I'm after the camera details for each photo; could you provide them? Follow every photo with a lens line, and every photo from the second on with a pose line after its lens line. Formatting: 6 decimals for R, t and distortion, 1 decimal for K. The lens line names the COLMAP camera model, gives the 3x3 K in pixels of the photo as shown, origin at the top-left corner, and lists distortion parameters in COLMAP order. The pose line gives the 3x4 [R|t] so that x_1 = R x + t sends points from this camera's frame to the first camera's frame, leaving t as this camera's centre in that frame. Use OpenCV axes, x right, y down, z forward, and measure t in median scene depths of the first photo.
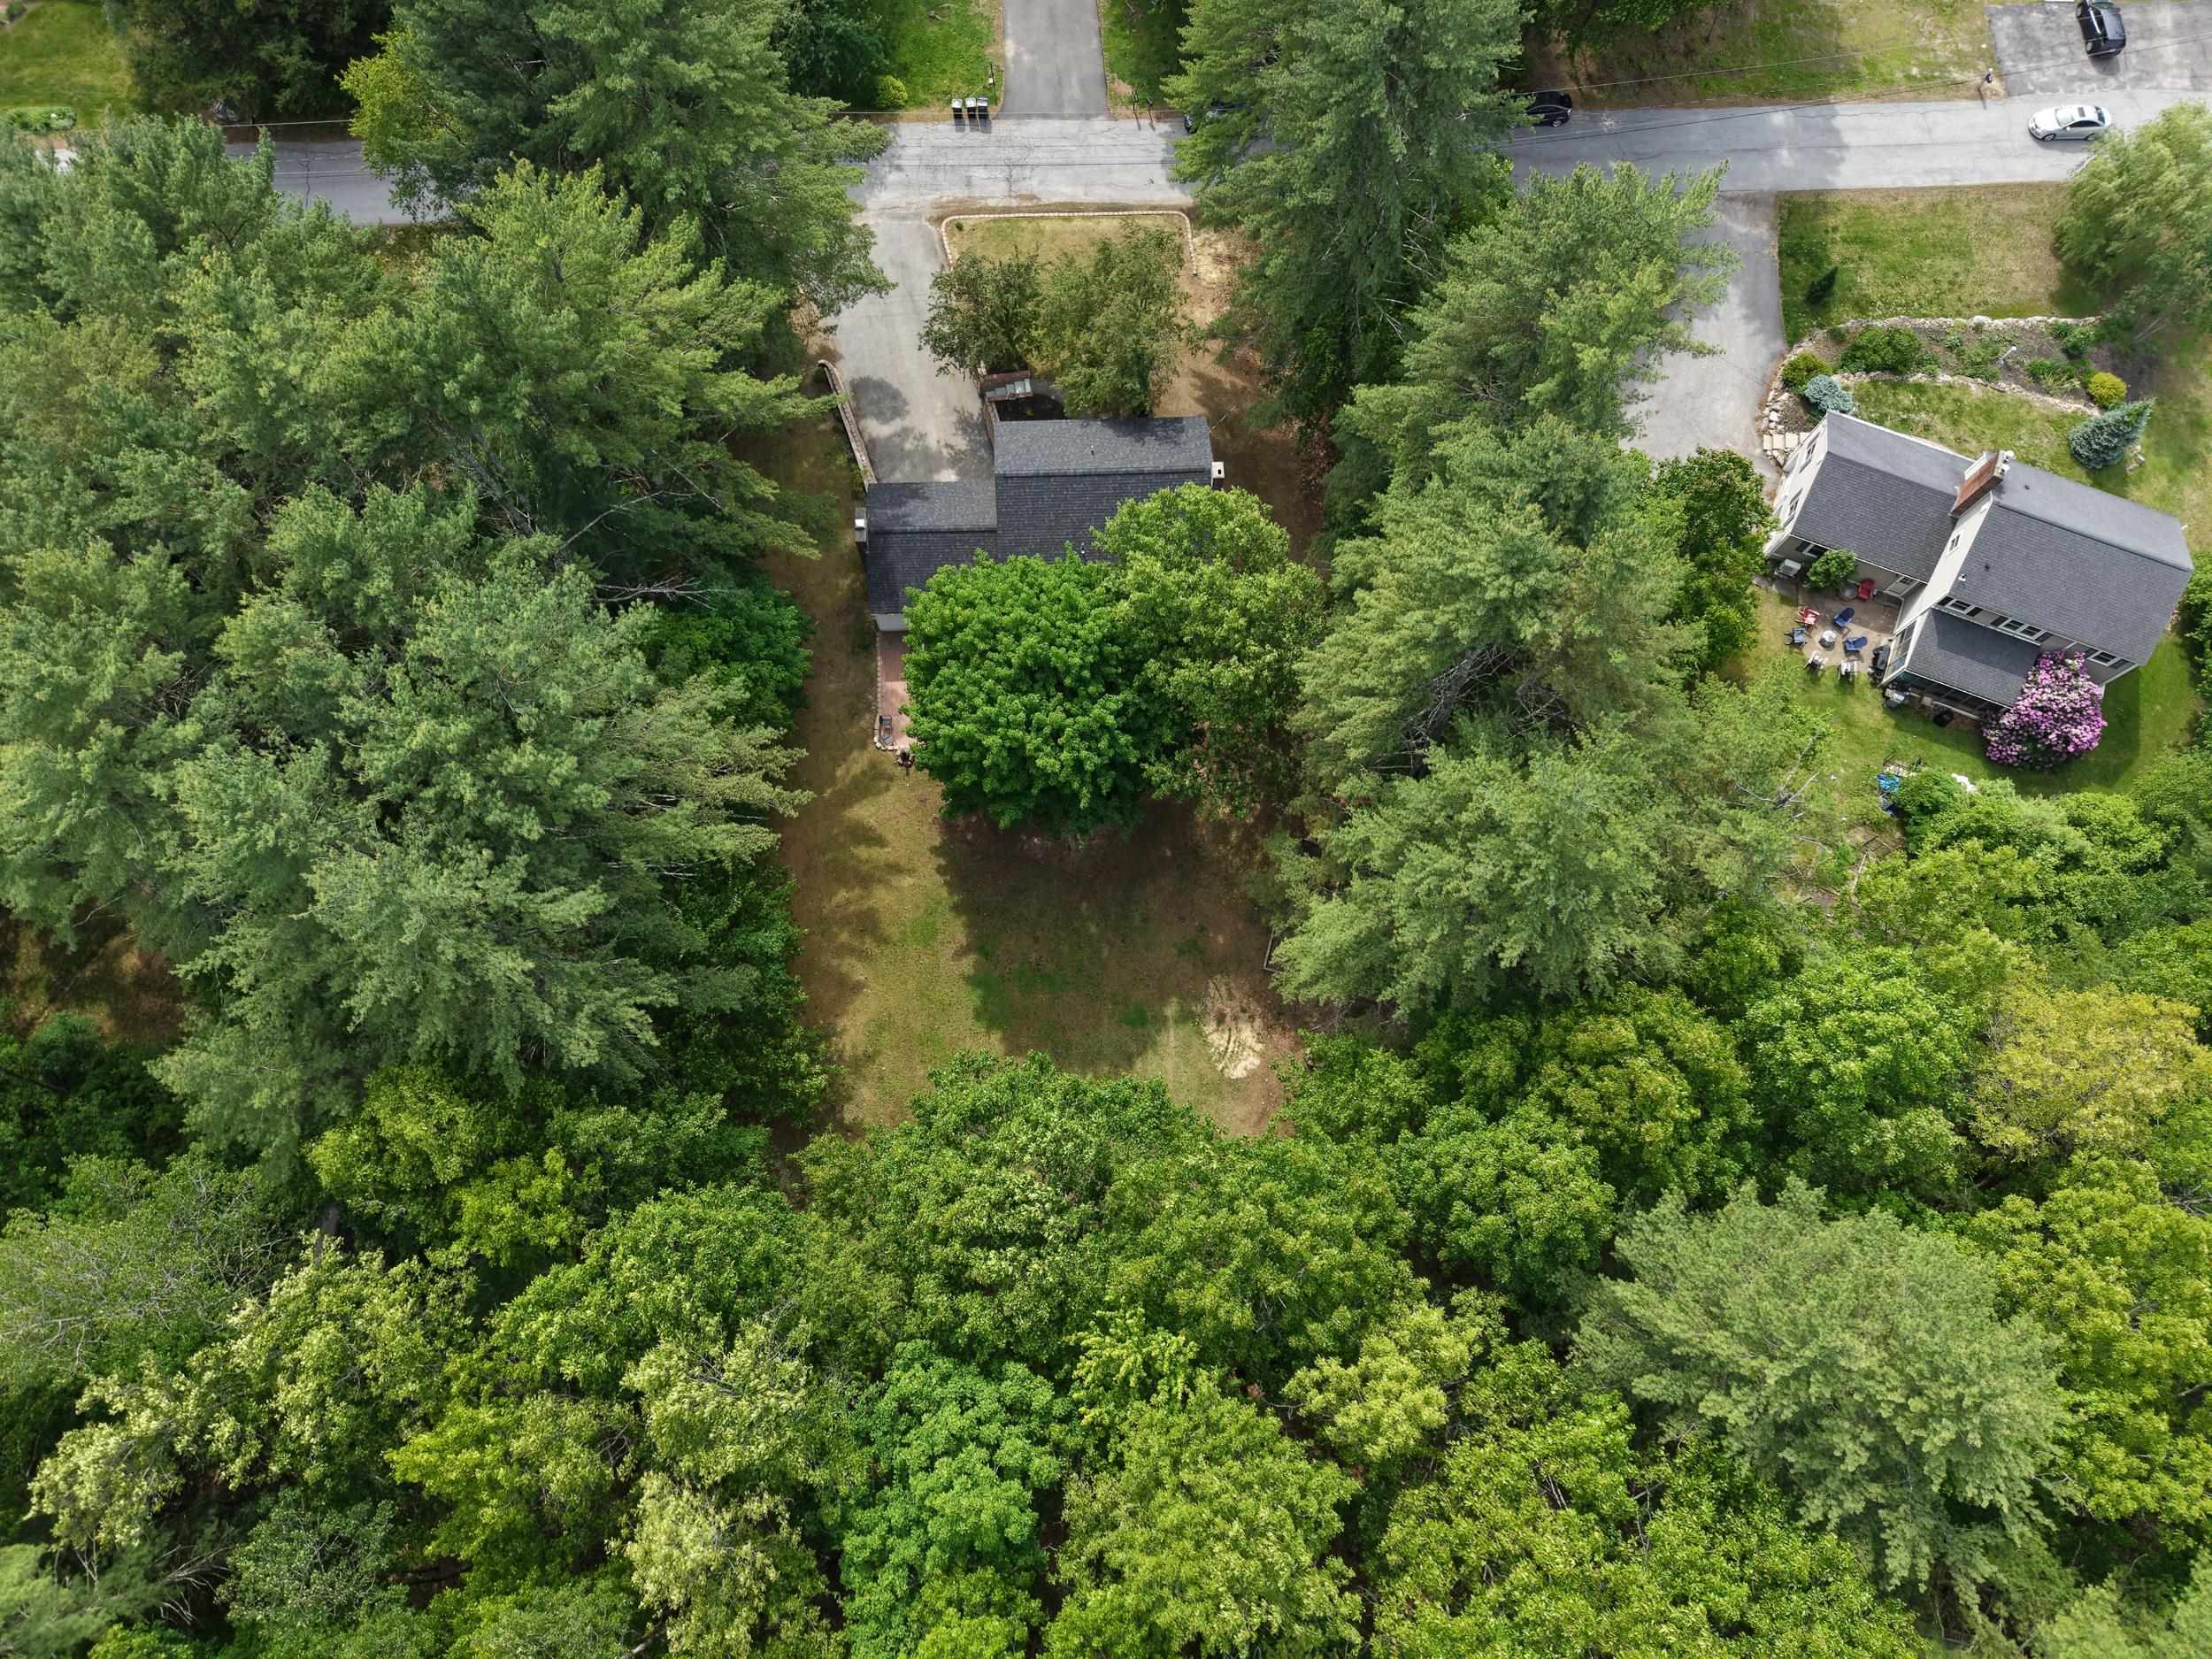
lens RADIAL K [[1491.8, 0, 1110.5], [0, 1491.8, 821.6], [0, 0, 1]] dist [-0.024605, -0.000497]
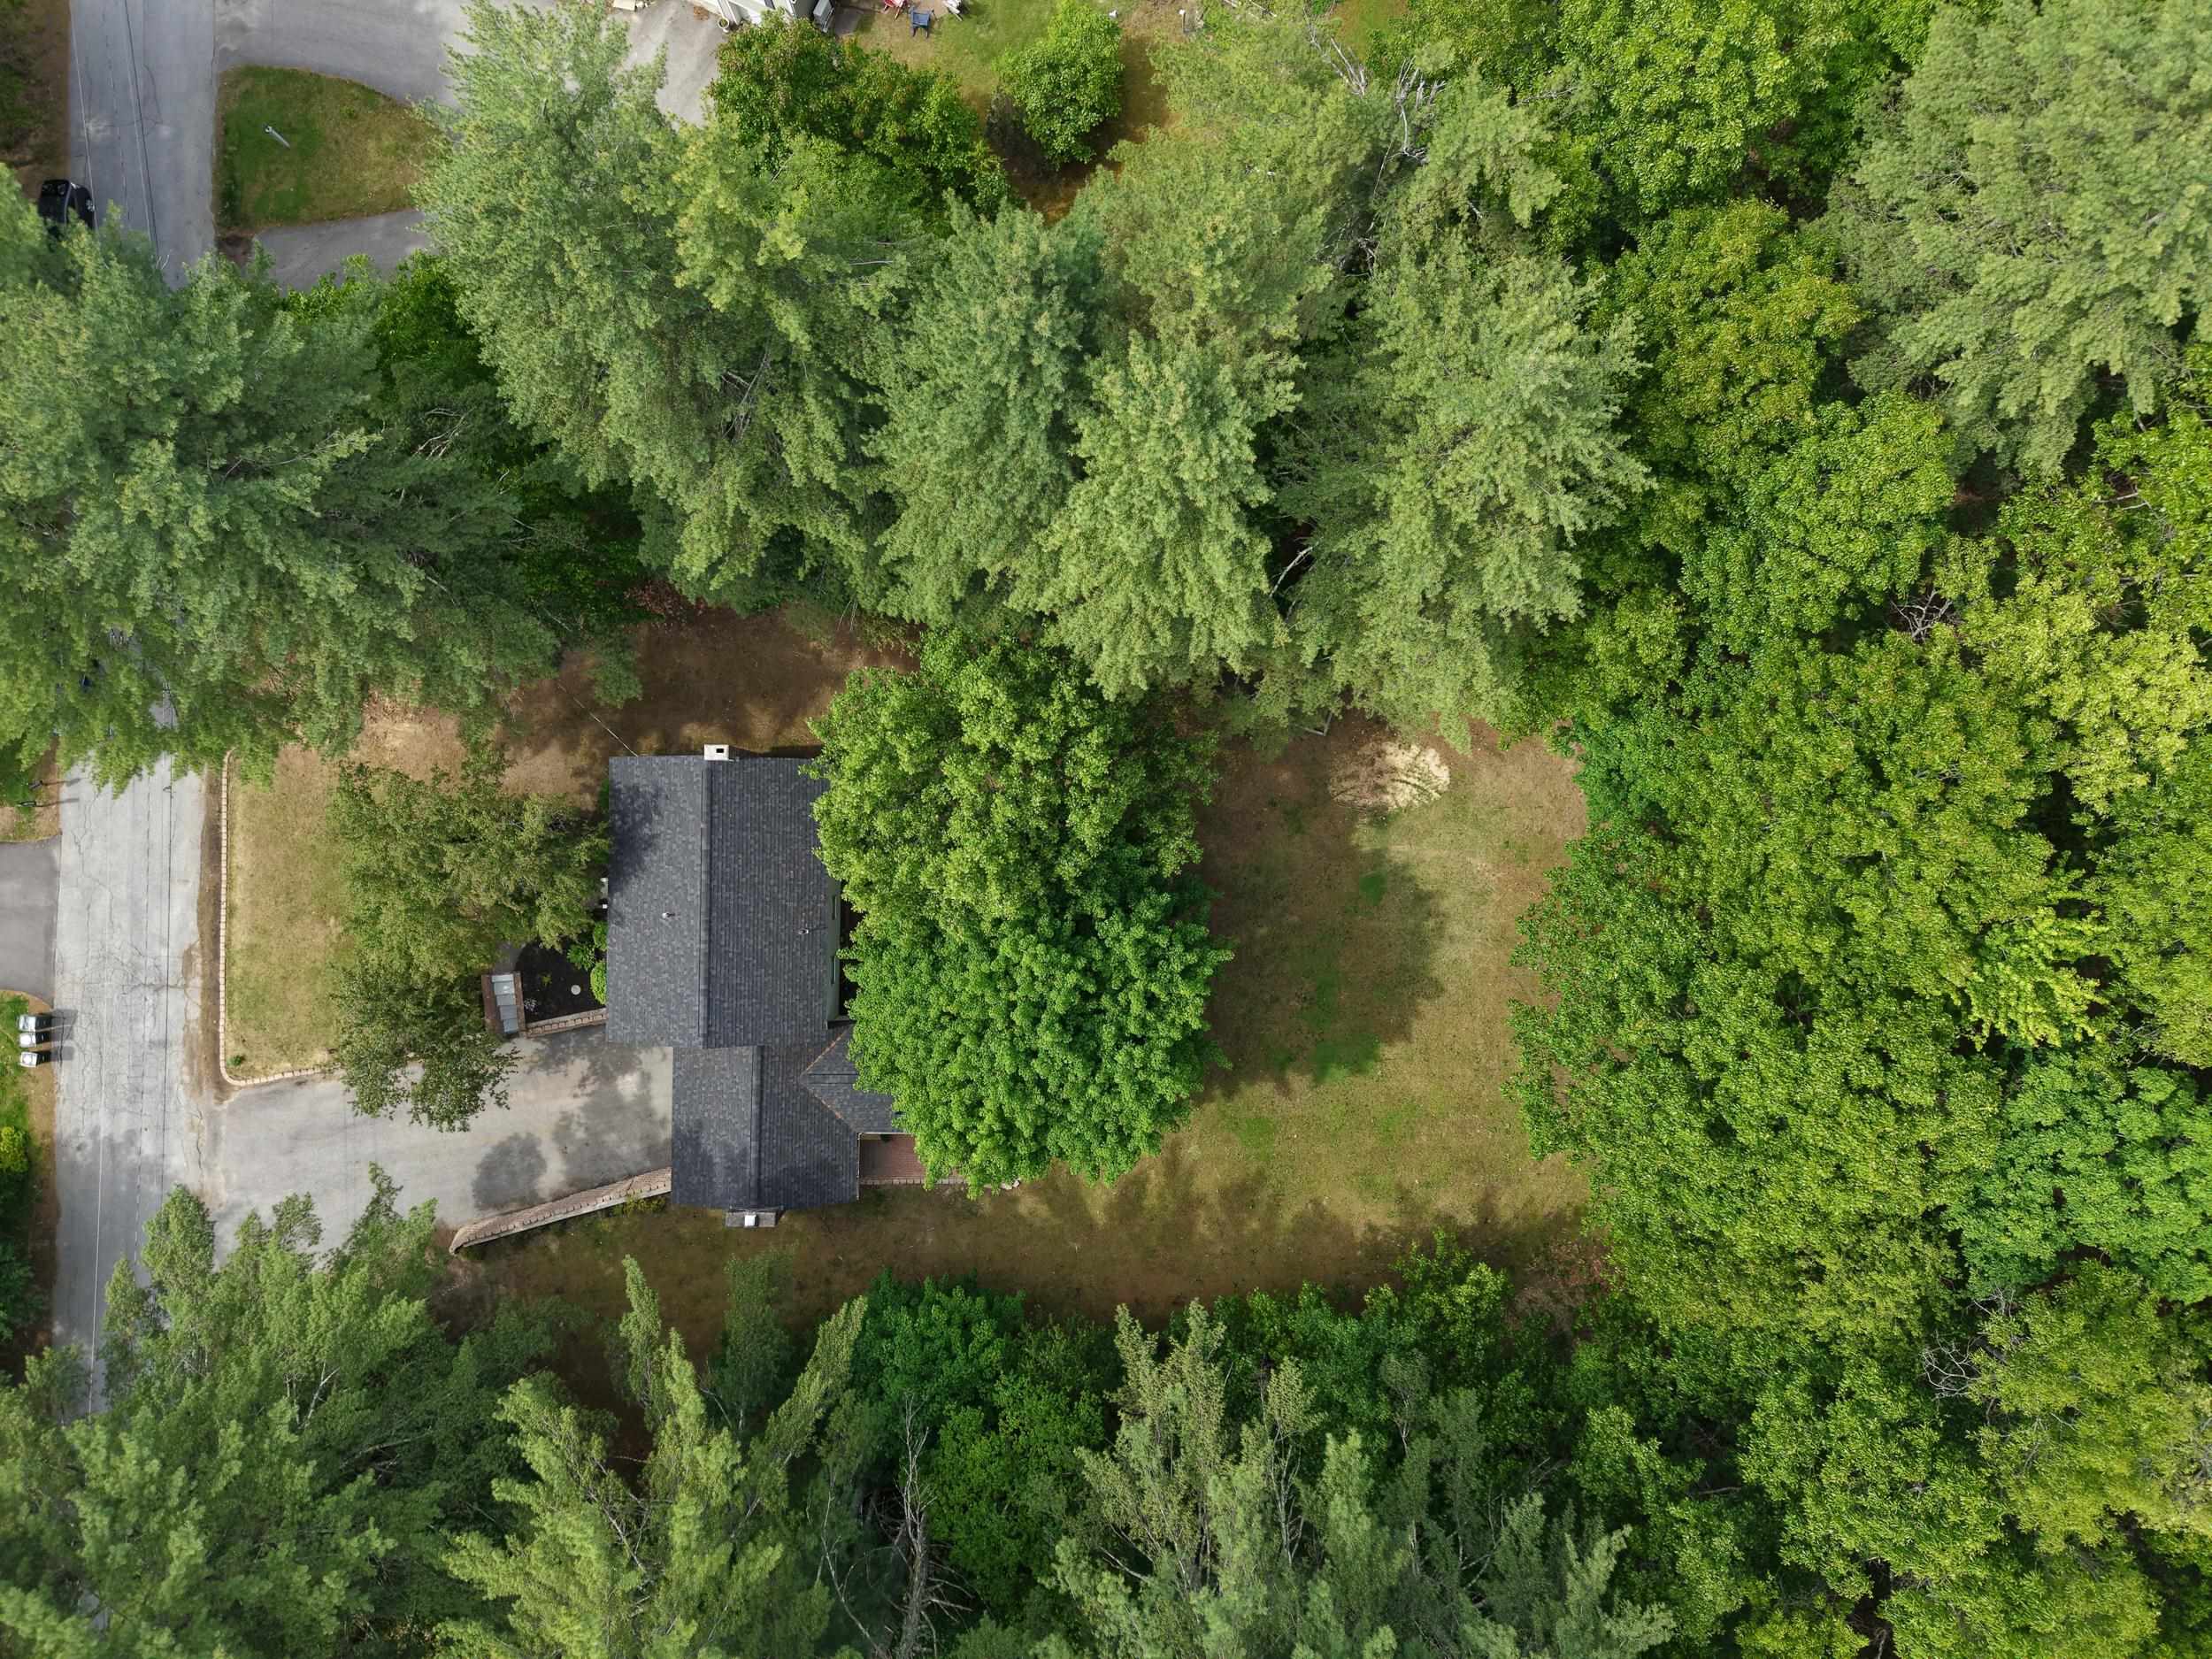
lens RADIAL K [[1491.8, 0, 1110.5], [0, 1491.8, 821.6], [0, 0, 1]] dist [-0.024605, -0.000497]
pose [[0.054306, -0.998465, -0.010878, 0.054548], [0.947913, 0.048126, 0.314874, -0.275099], [-0.313867, -0.027411, 0.949071, 0.222696]]
